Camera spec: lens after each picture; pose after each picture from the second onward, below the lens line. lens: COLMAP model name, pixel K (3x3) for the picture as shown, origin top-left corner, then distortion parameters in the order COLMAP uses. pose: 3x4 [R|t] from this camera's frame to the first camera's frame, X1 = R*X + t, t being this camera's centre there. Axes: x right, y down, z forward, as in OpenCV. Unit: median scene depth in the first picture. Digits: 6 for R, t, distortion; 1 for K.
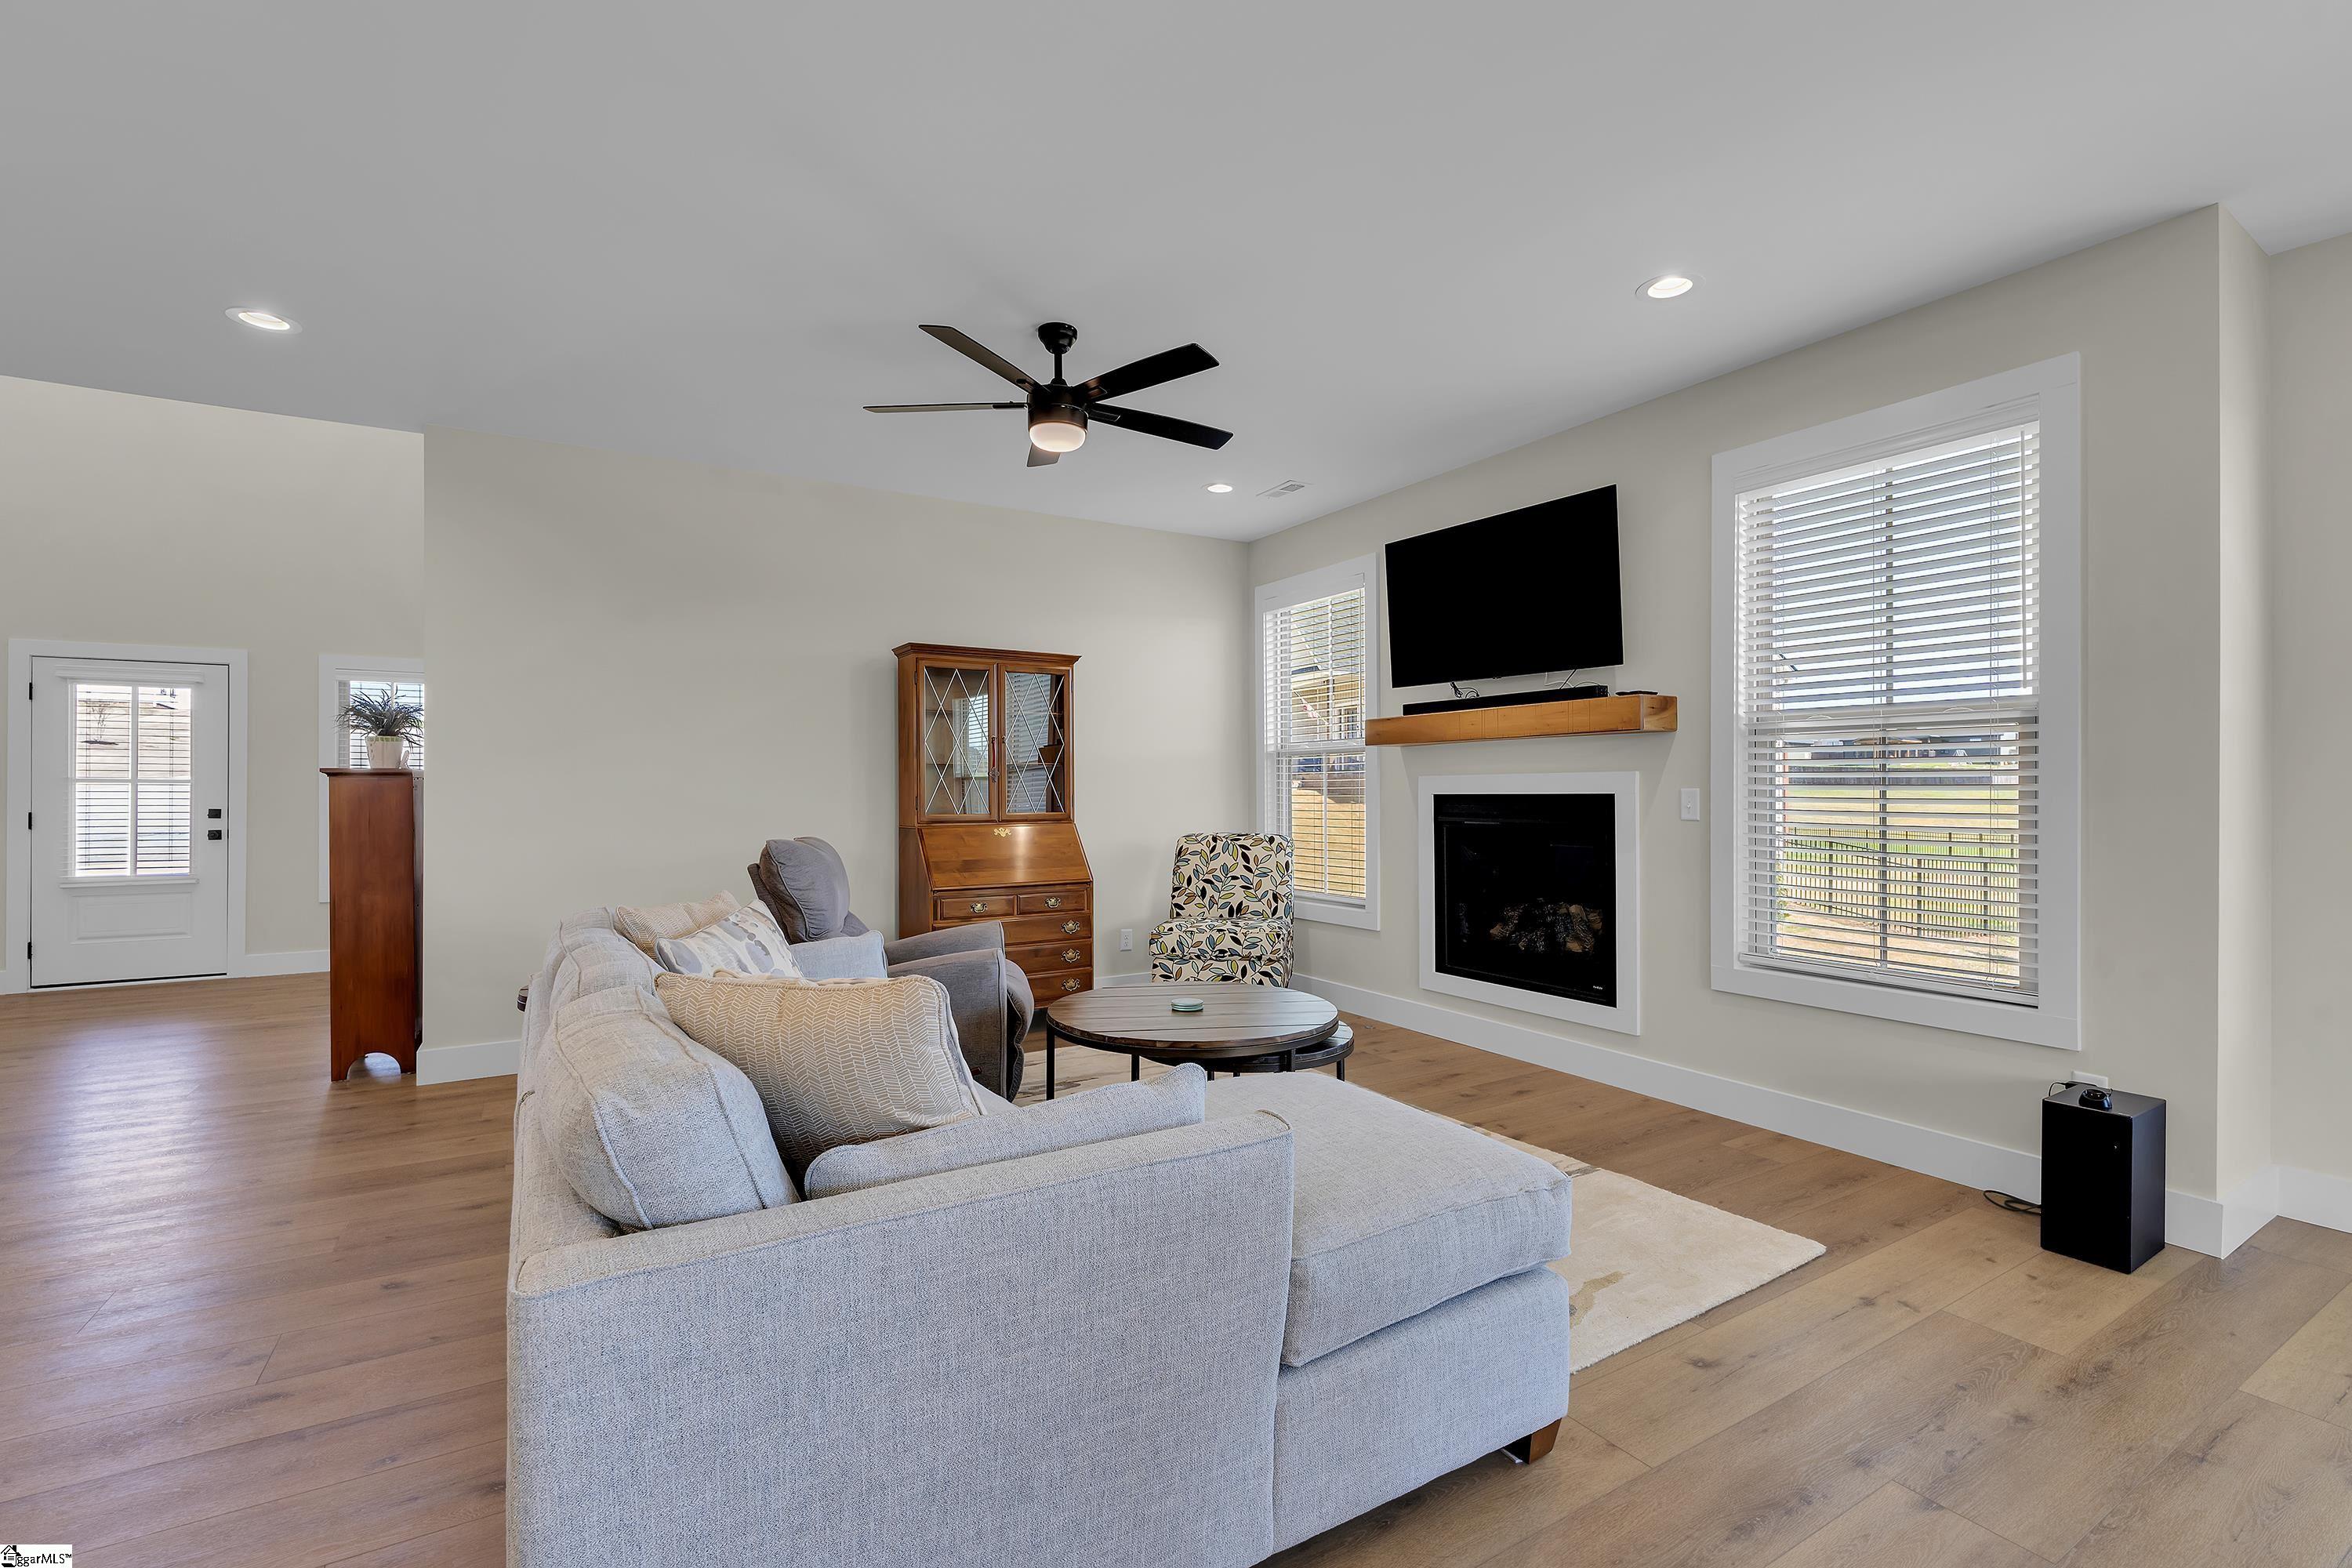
lens RADIAL K [[1032.8, 0, 1180.1], [0, 1032.8, 786.6], [0, 0, 1]] dist [-0.003486, 0.000666]
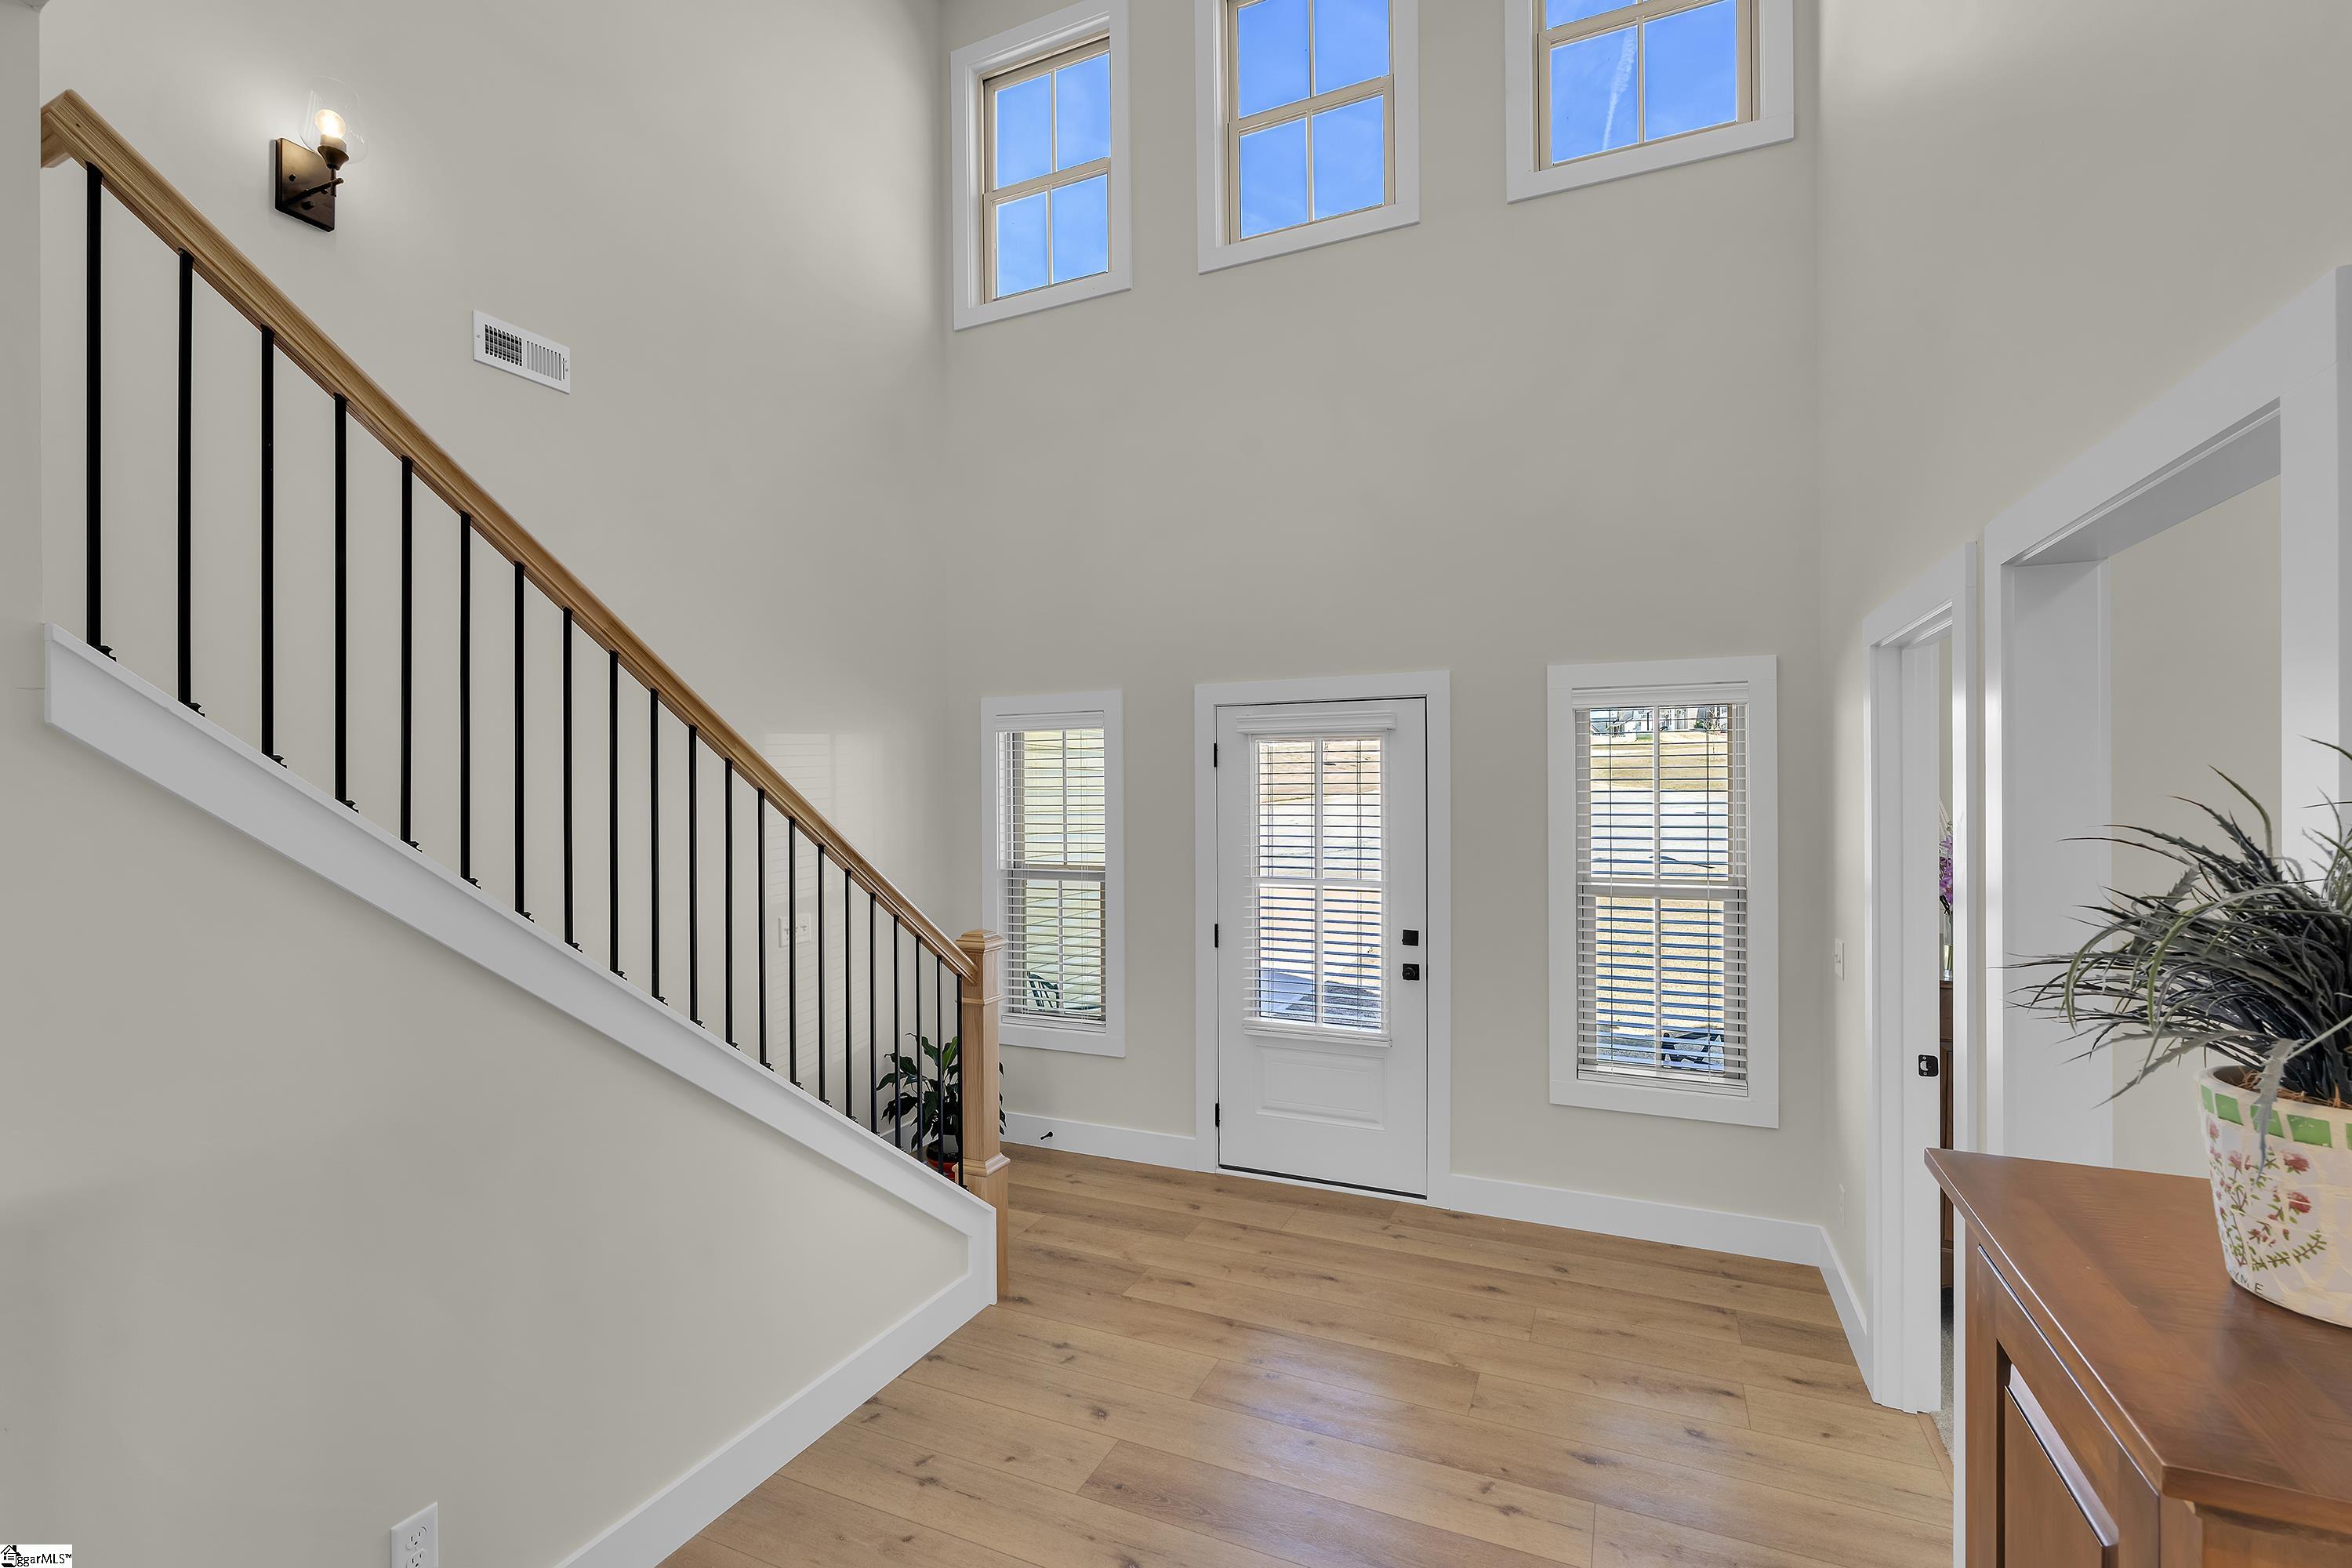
lens RADIAL K [[1032.8, 0, 1168.7], [0, 1032.8, 788.4], [0, 0, 1]] dist [-0.003486, 0.000666]
pose [[0.573682, -0.002093, -0.819075, -0.786130], [0.008071, 0.999963, 0.003098, -0.104022], [0.819038, -0.008388, 0.573678, 0.807538]]
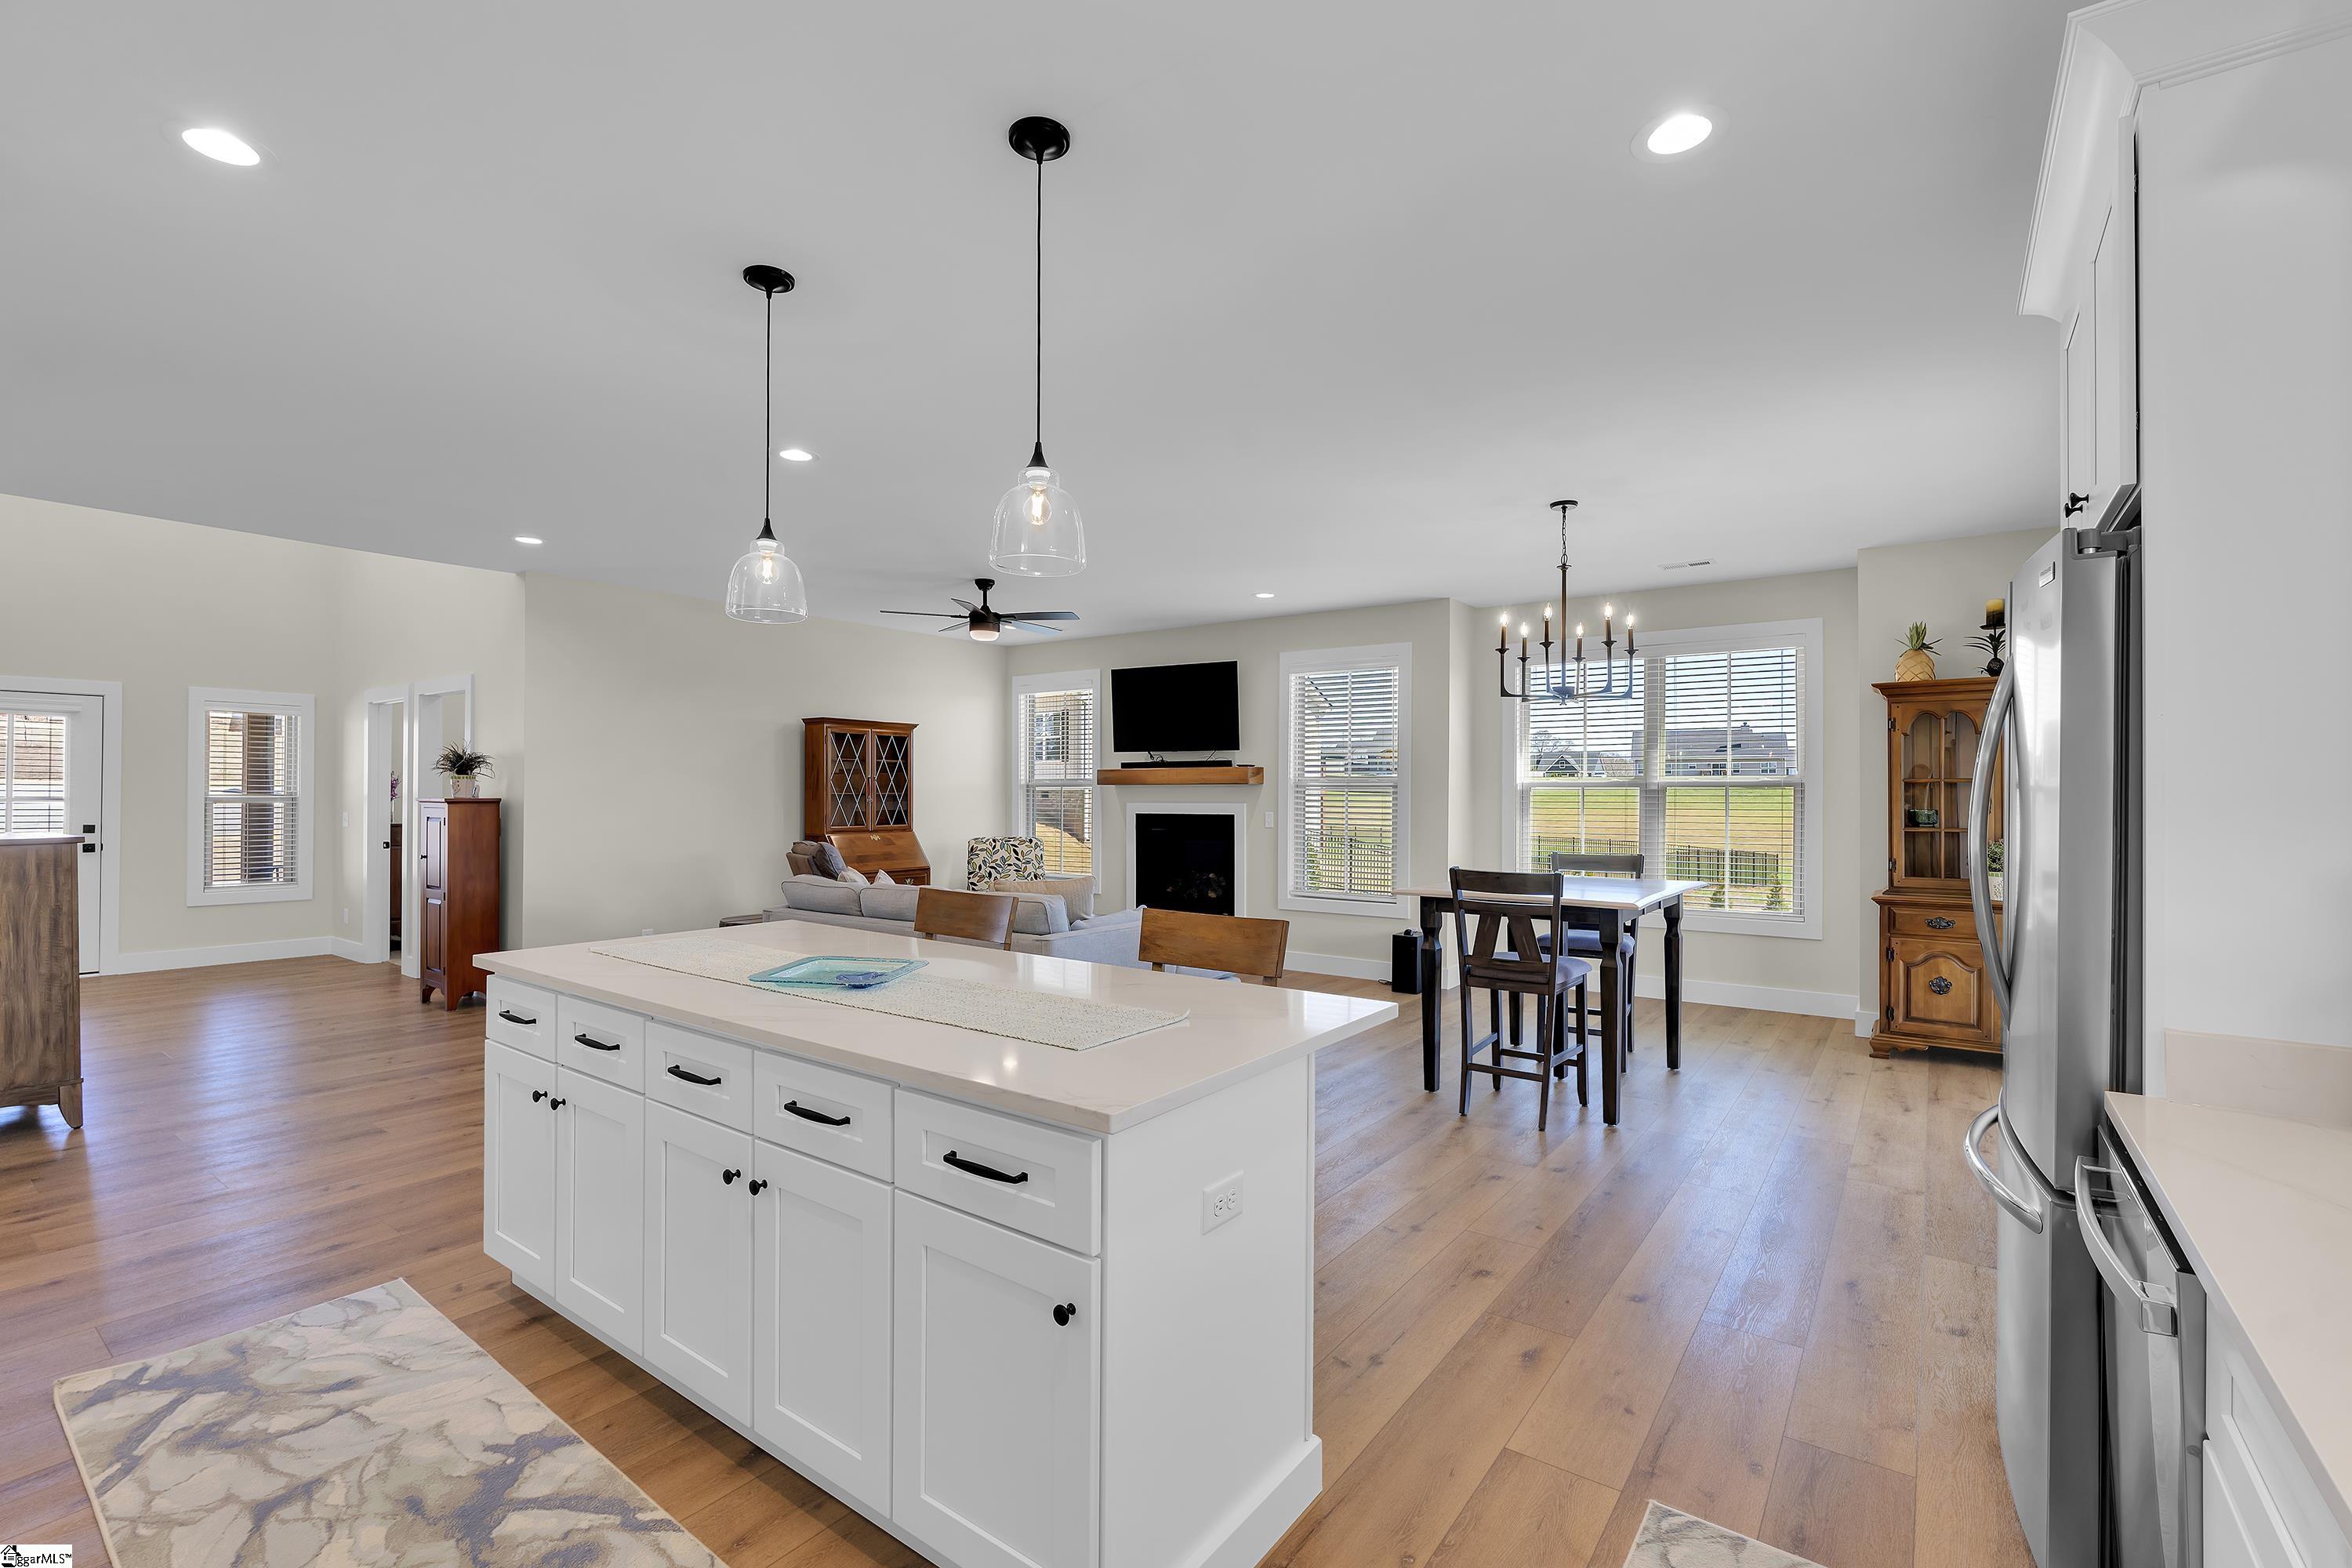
lens RADIAL K [[1032.8, 0, 1192.3], [0, 1032.8, 784.9], [0, 0, 1]] dist [-0.003486, 0.000666]
pose [[0.920763, 0.008987, 0.390019, -0.414096], [-0.006974, 0.999954, -0.006577, -0.035406], [-0.390060, 0.003336, 0.920783, -0.769348]]
